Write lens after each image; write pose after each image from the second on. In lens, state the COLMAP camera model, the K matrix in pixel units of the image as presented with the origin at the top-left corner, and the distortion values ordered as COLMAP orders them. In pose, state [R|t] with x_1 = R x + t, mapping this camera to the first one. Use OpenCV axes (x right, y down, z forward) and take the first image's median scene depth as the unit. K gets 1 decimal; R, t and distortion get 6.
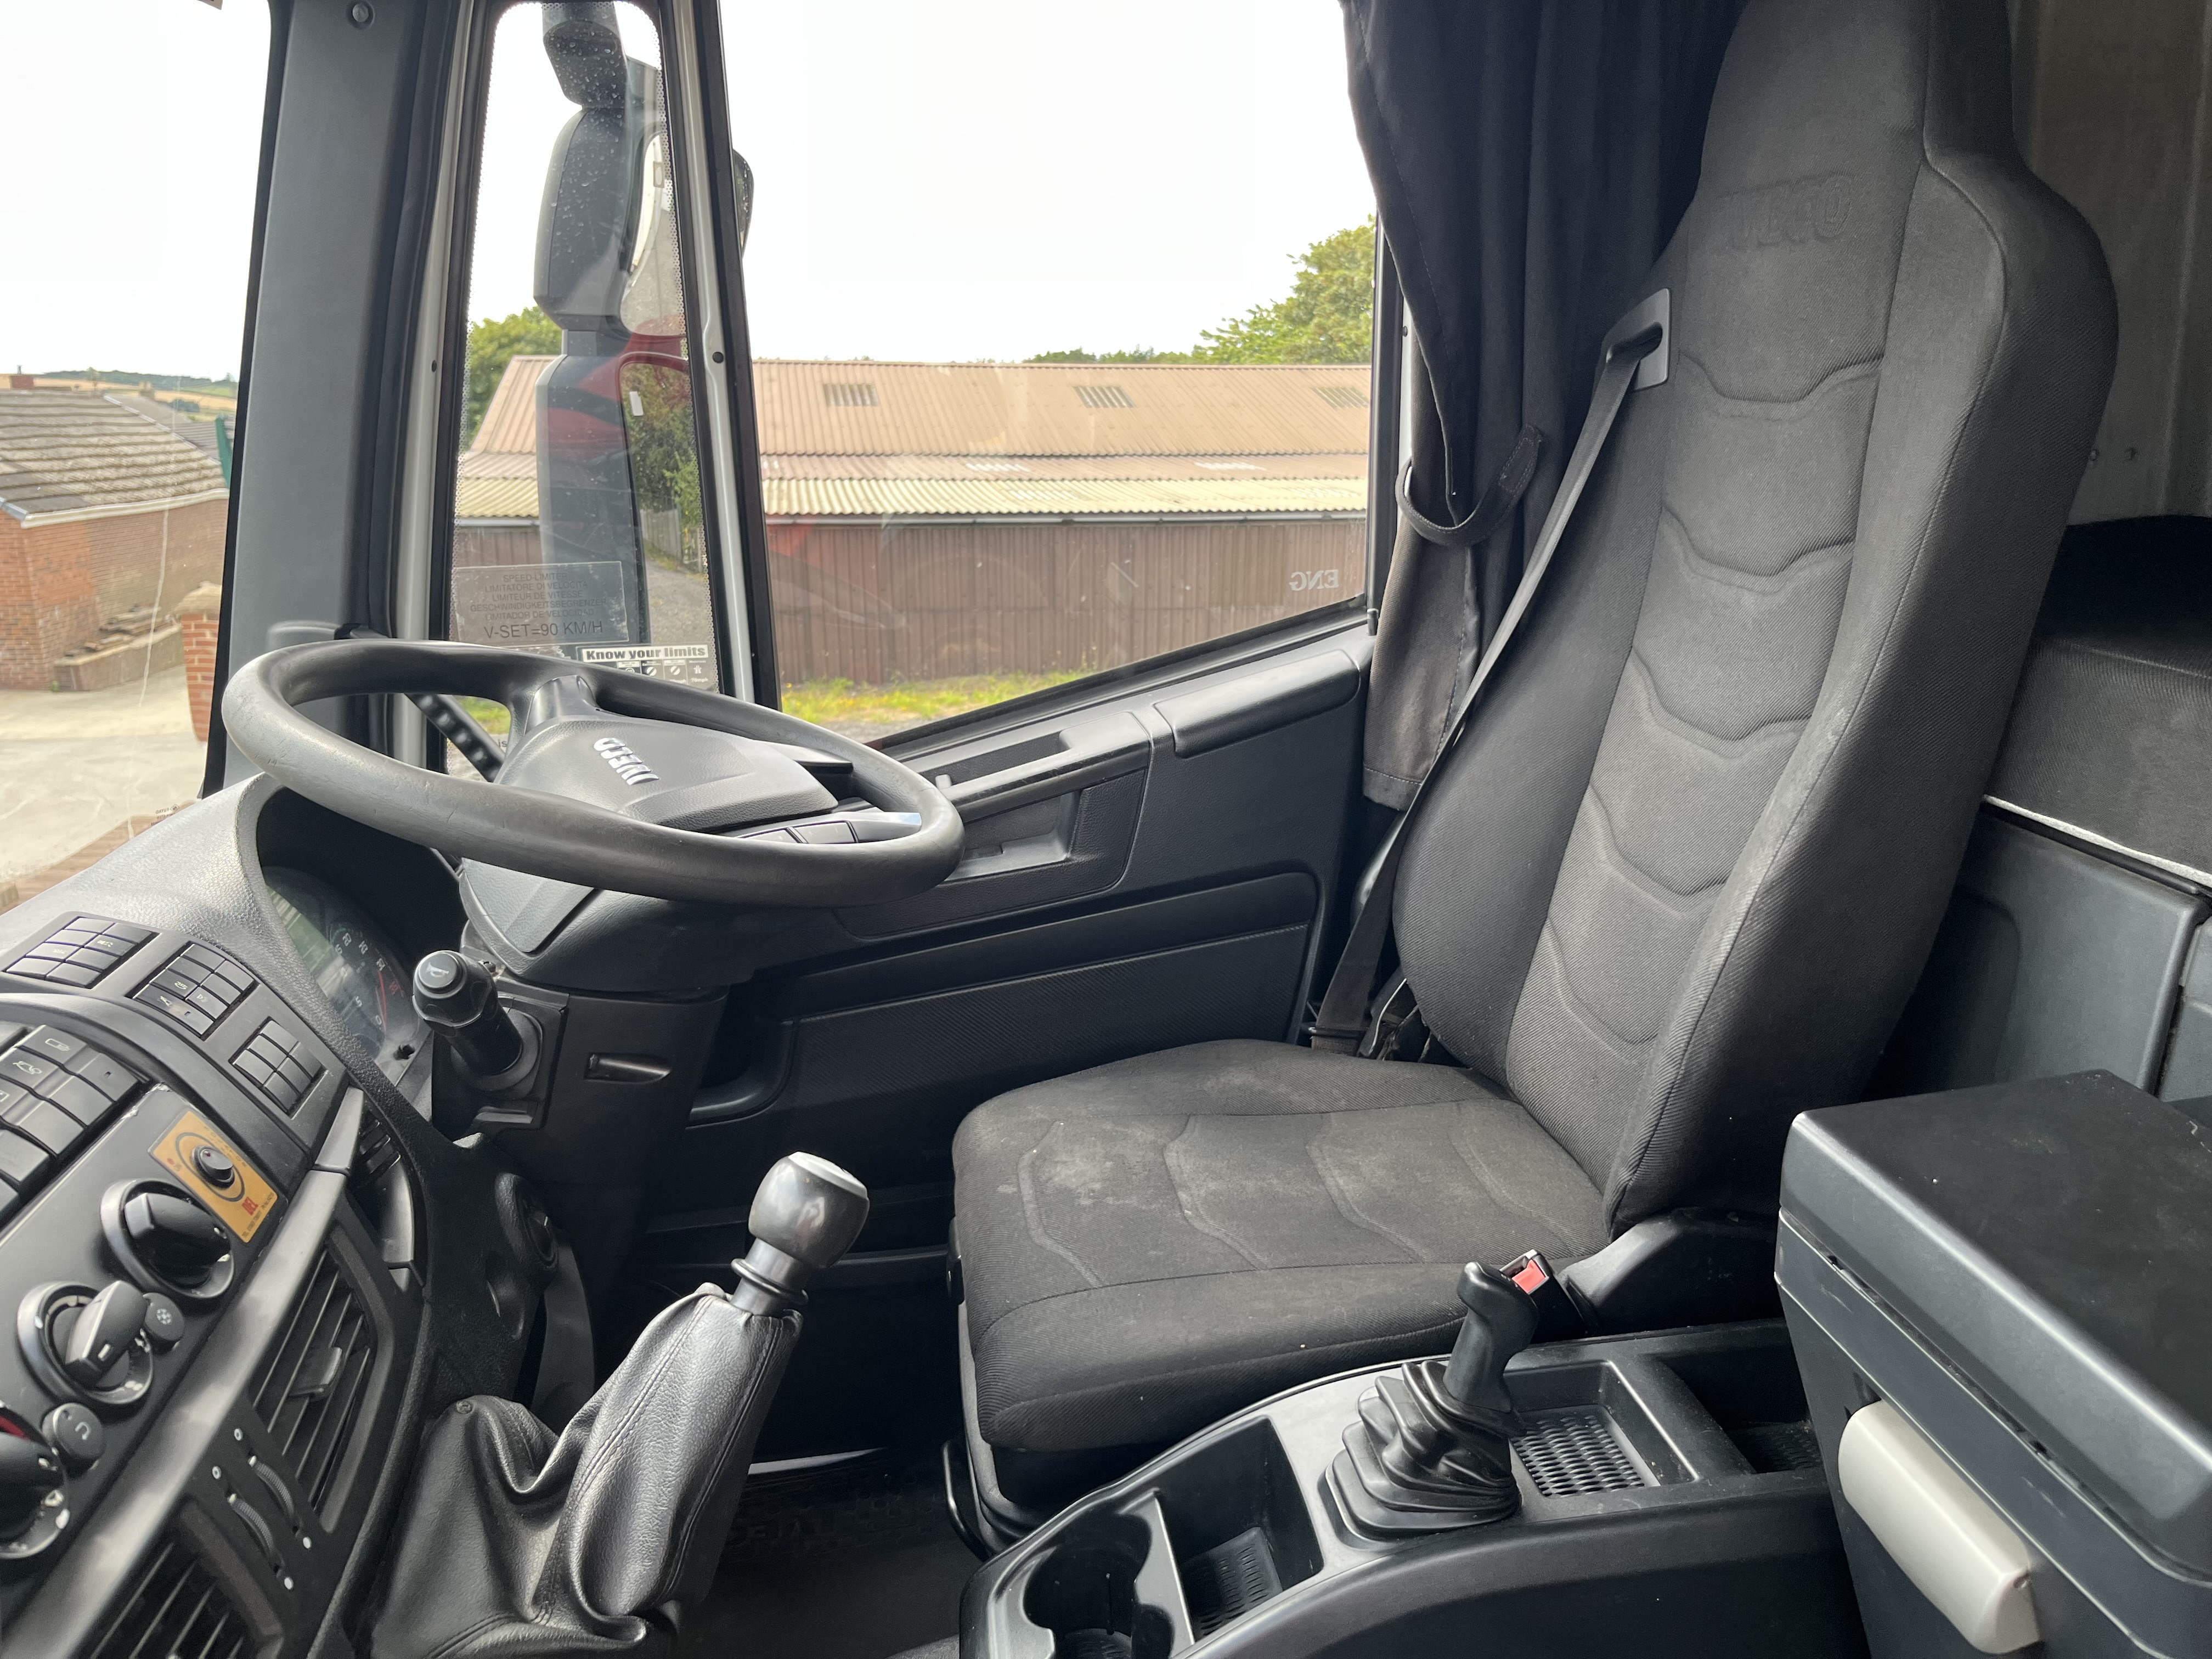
lens RADIAL K [[1651.0, 0, 1109.8], [0, 1651.0, 833.3], [0, 0, 1]] dist [0.074907, -0.109234]
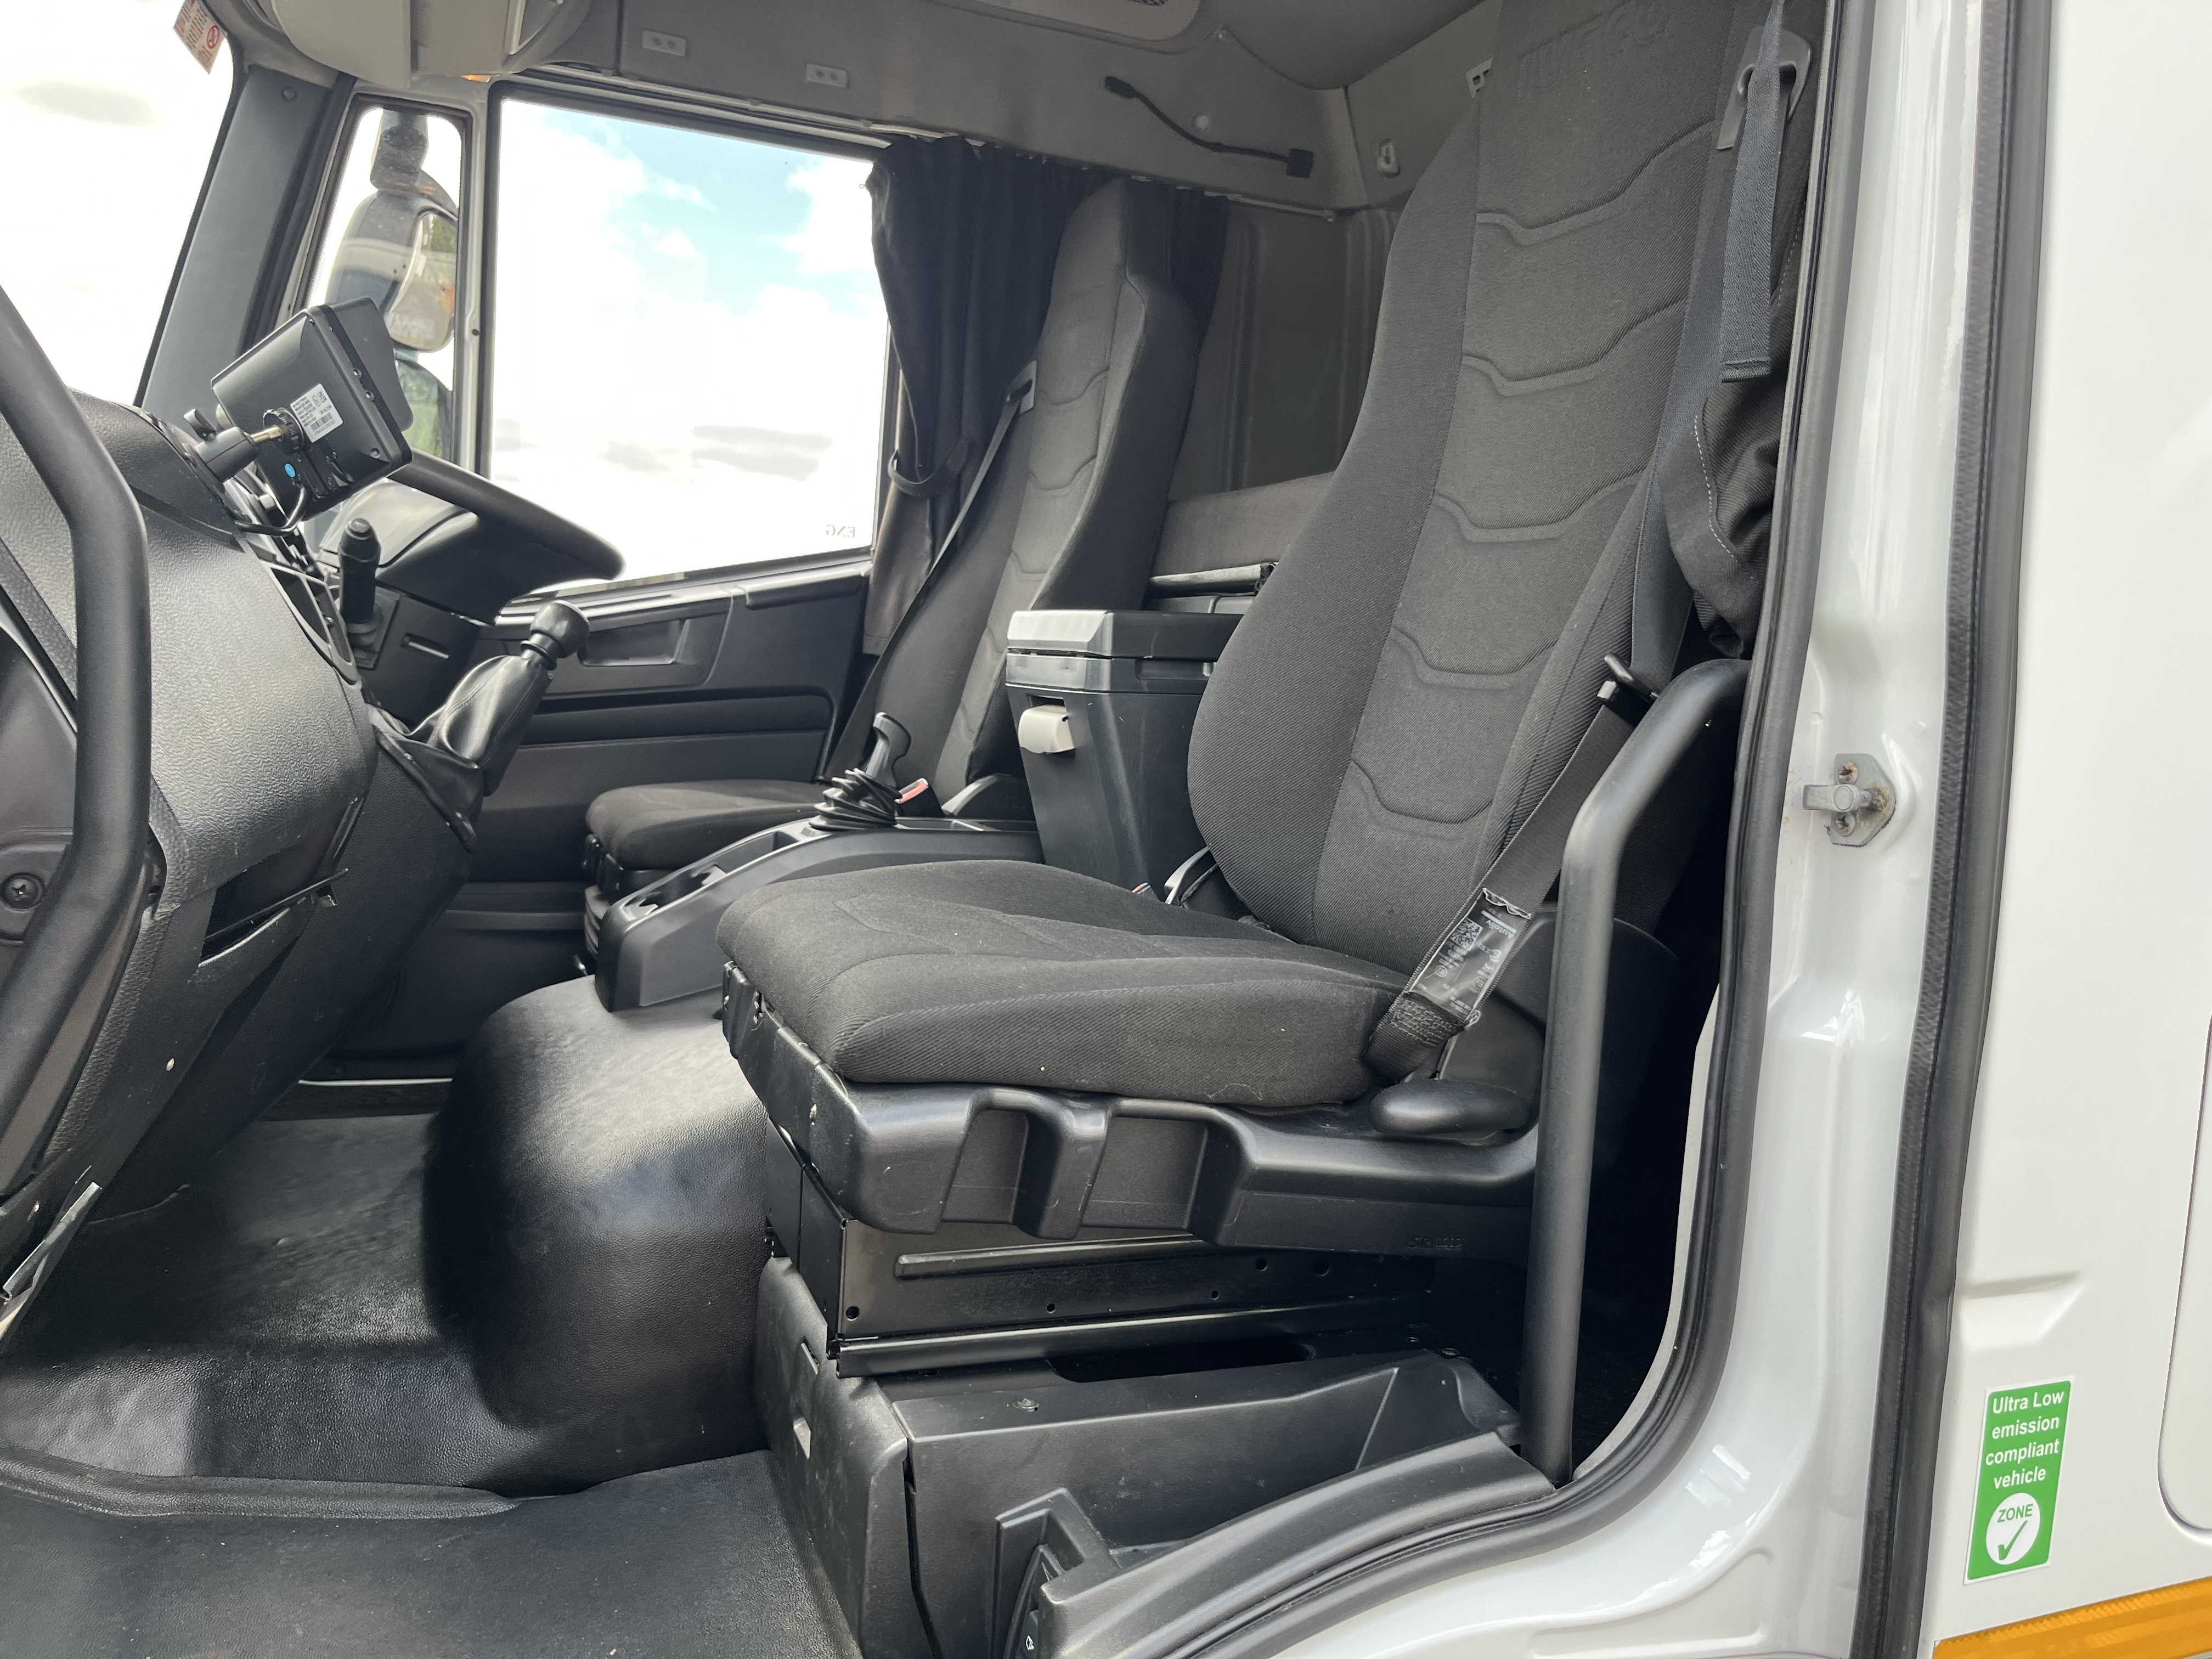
lens RADIAL K [[1709.2, 0, 1075.6], [0, 1709.2, 834.8], [0, 0, 1]] dist [0.039628, -0.039744]
pose [[0.969243, 0.080155, 0.232688, -0.020031], [-0.037008, 0.982194, -0.184187, 0.491779], [-0.243308, 0.169910, 0.954951, -0.670434]]
